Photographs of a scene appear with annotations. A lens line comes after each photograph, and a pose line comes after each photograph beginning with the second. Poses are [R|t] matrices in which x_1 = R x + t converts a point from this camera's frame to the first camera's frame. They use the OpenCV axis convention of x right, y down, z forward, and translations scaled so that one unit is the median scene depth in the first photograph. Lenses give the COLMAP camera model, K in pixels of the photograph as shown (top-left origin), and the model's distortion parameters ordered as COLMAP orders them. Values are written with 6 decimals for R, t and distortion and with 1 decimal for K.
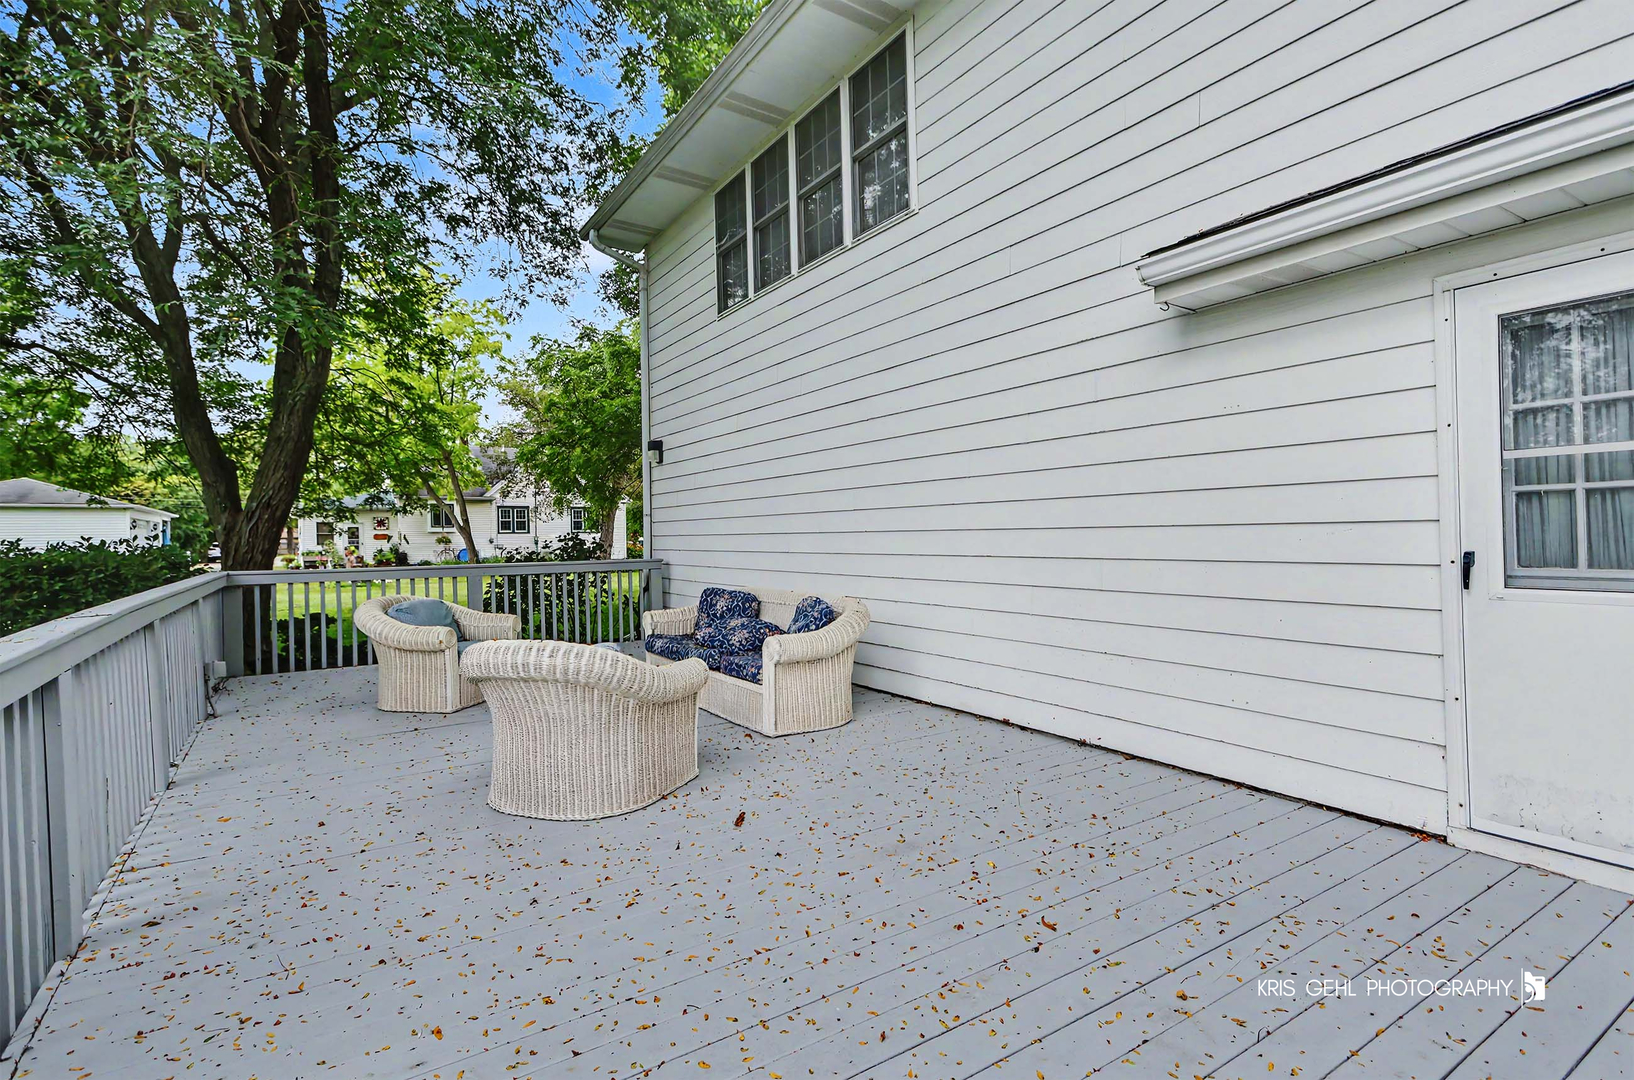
lens RADIAL K [[765.7, 0, 814.8], [0, 765.7, 542.1], [0, 0, 1]] dist [0.013557, 0.000651]
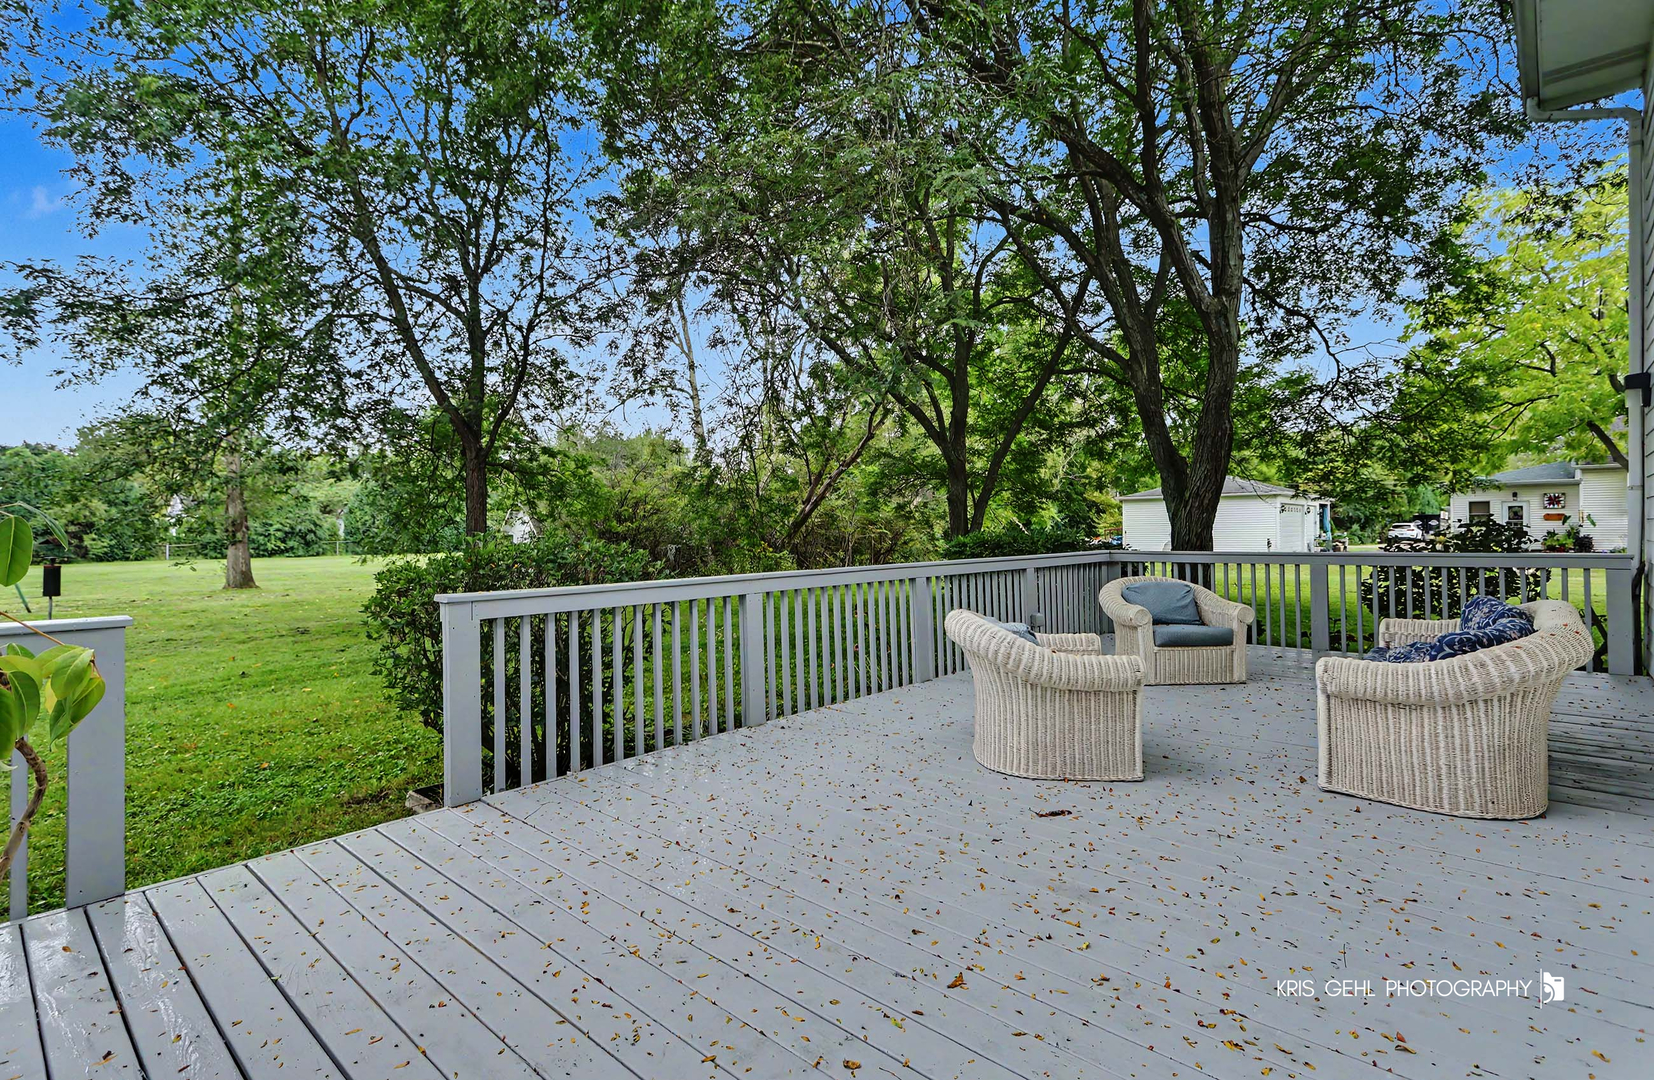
lens RADIAL K [[776.7, 0, 821.7], [0, 776.7, 534.2], [0, 0, 1]] dist [0.004460, 0.000423]
pose [[0.253652, 0.011282, -0.967230, 0.867797], [0.002778, 0.999919, 0.012392, -0.017030], [0.967292, -0.005830, 0.253600, 0.492908]]
